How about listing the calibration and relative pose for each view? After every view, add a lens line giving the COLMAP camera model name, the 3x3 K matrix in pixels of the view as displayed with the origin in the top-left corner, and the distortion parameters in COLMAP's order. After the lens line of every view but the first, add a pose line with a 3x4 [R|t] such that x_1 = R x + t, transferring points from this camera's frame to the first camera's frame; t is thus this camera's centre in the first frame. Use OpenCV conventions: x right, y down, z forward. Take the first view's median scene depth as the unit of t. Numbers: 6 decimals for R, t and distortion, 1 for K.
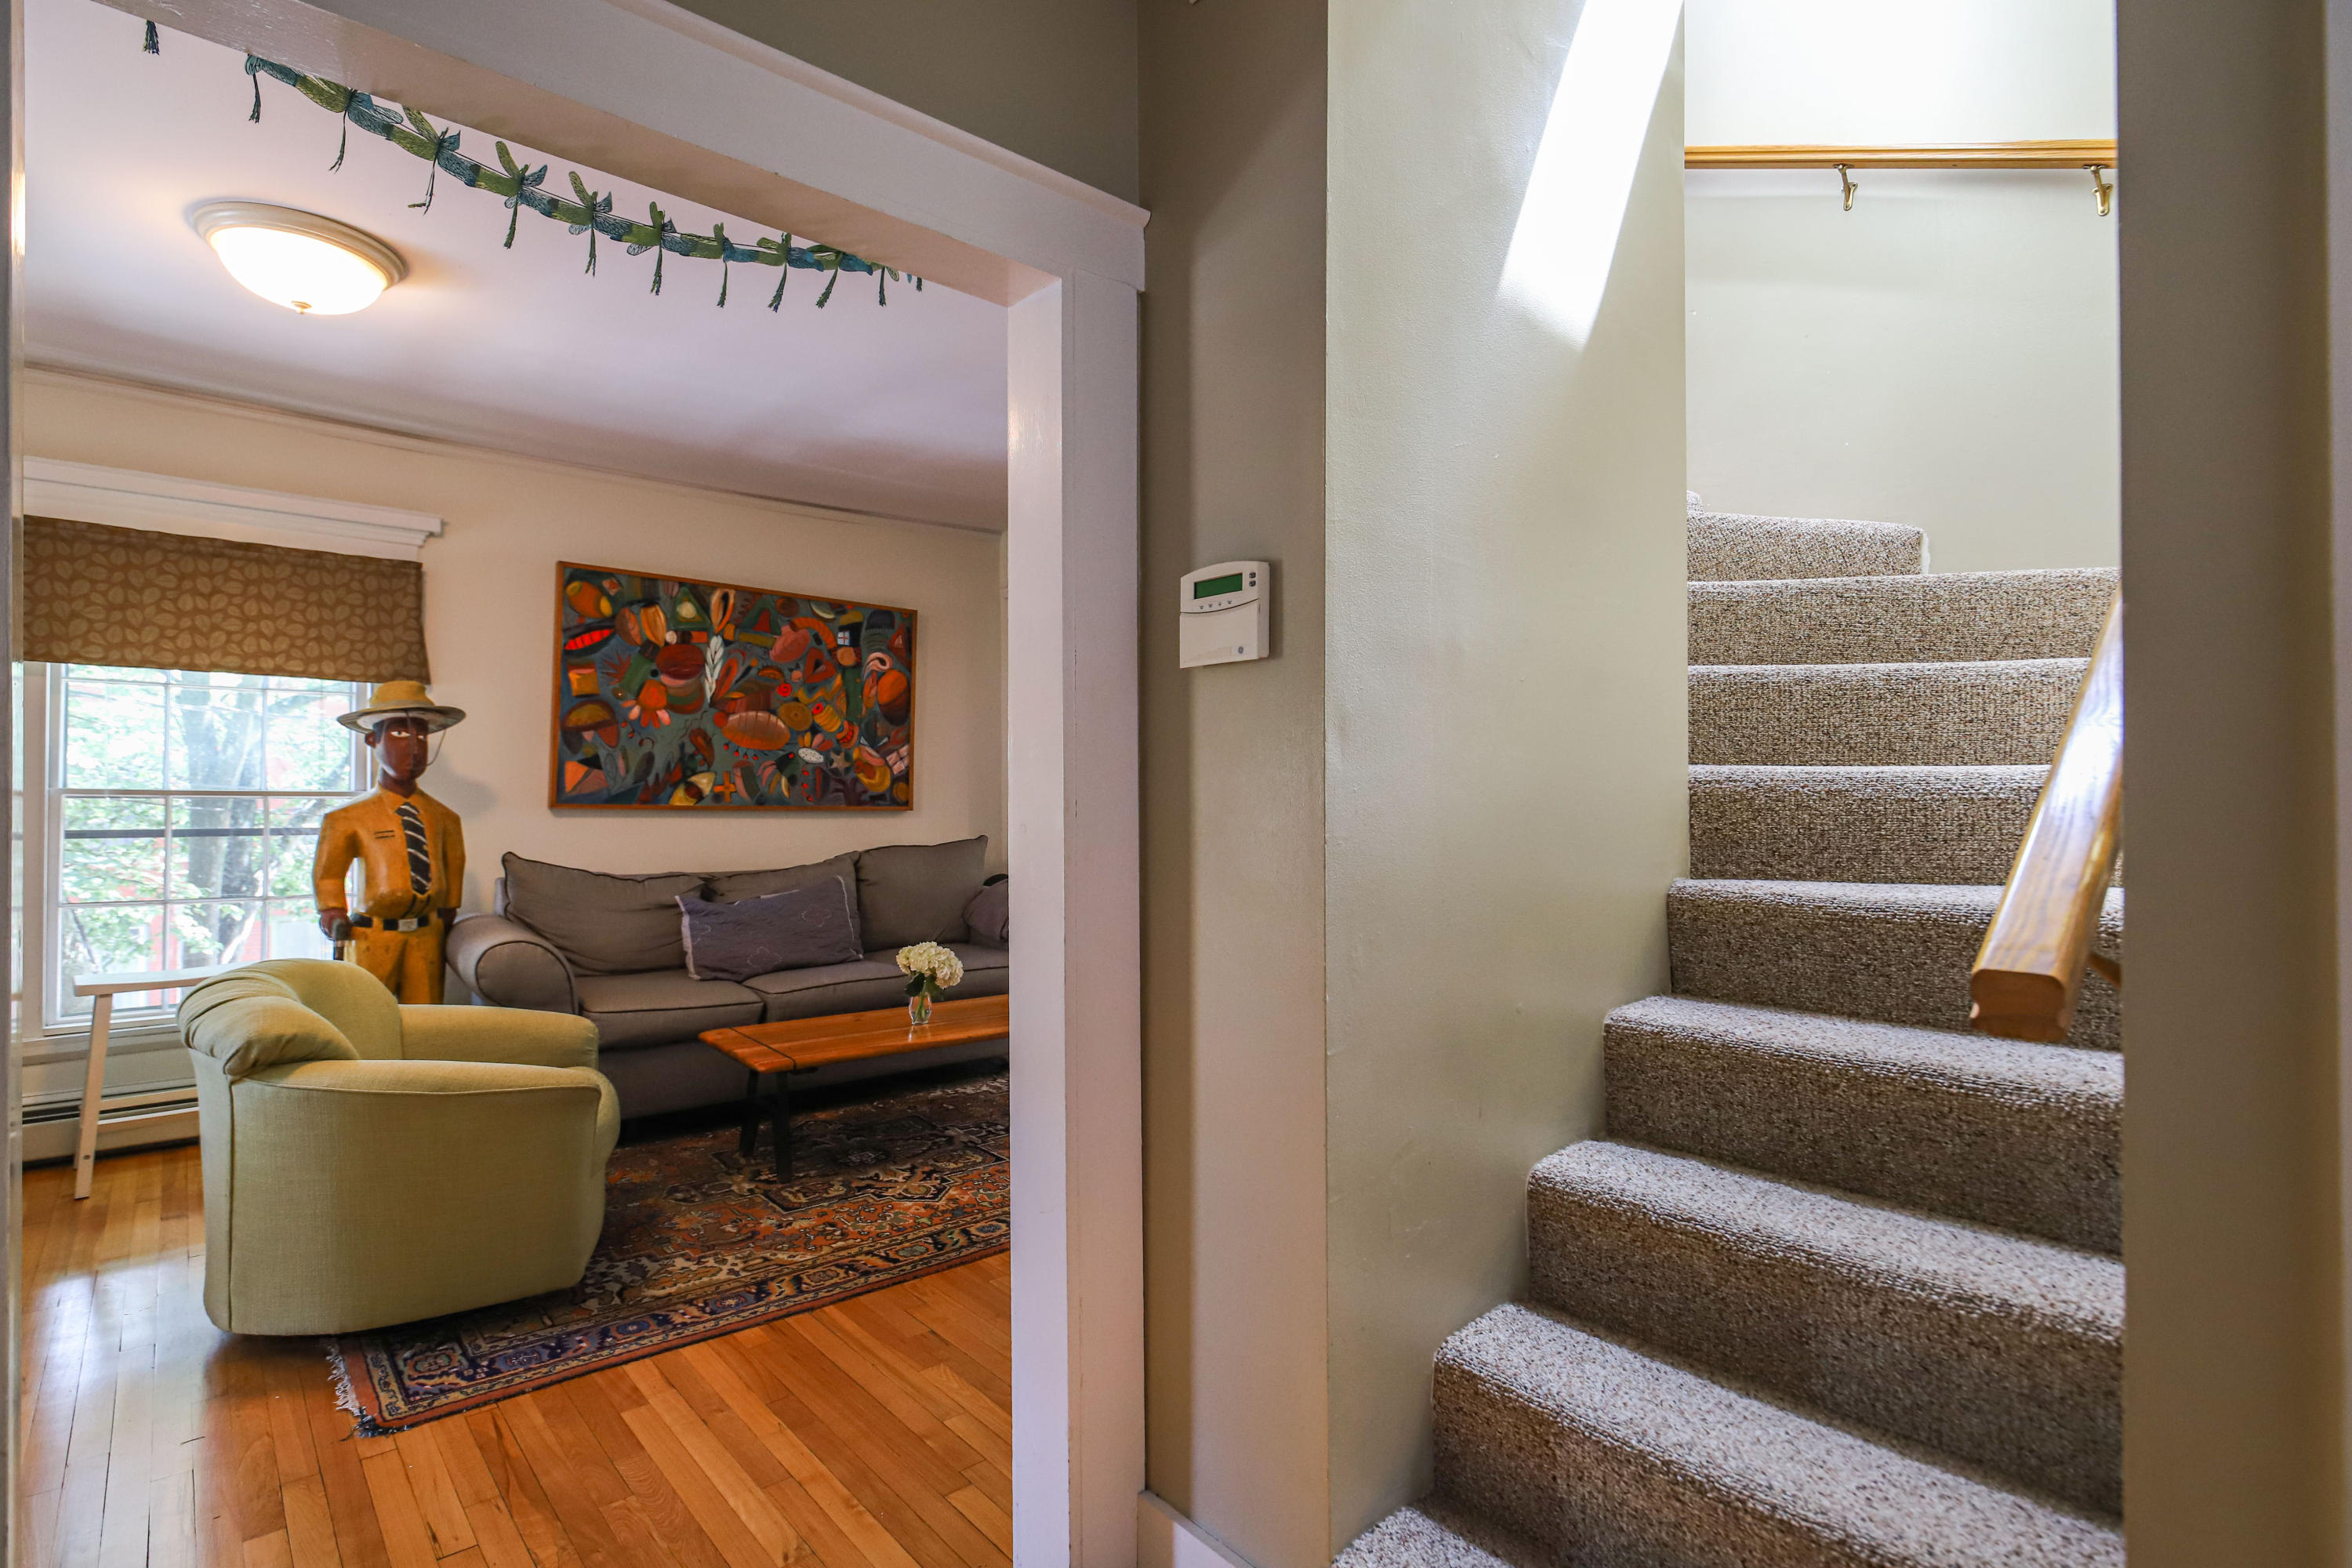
lens RADIAL K [[1138.4, 0, 1233.1], [0, 1138.4, 778.5], [0, 0, 1]] dist [-0.003500, -0.001672]
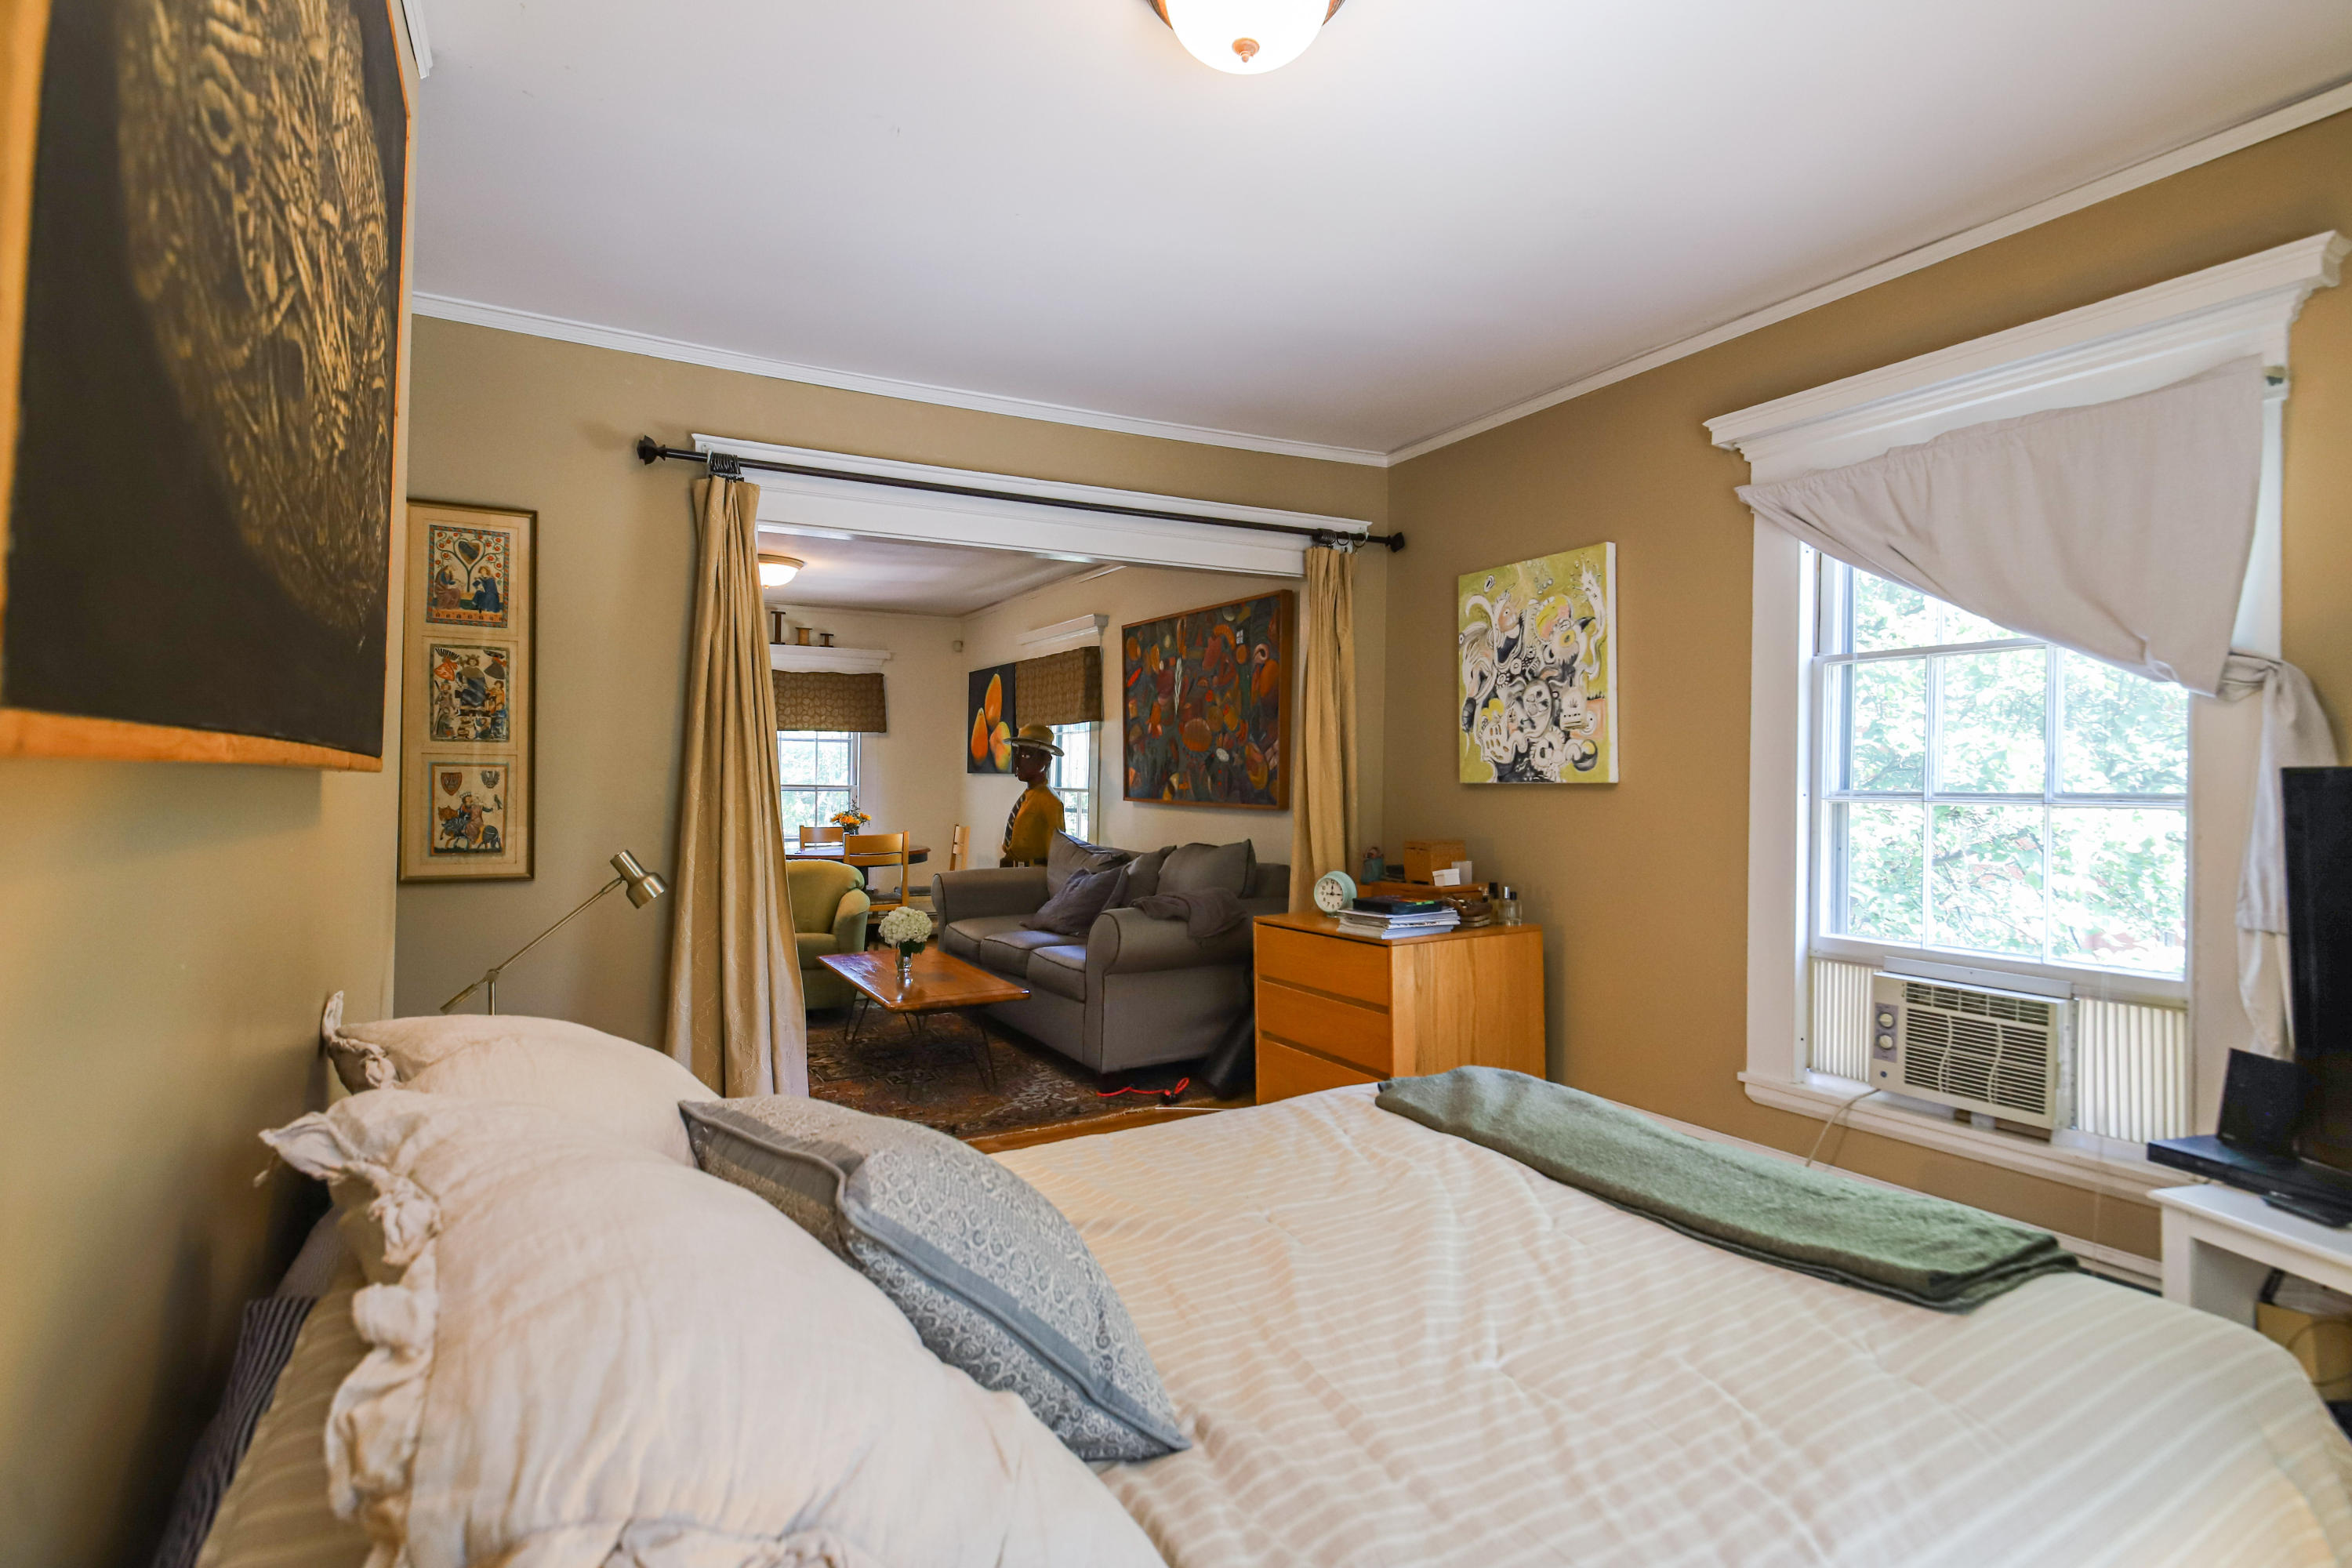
lens RADIAL K [[1138.4, 0, 1178.3], [0, 1138.4, 781.9], [0, 0, 1]] dist [-0.003500, -0.001672]
pose [[-0.221790, -0.004441, -0.975084, 0.665386], [0.012638, 0.999893, -0.007429, 0.012431], [0.975013, -0.013971, -0.221710, 1.187747]]
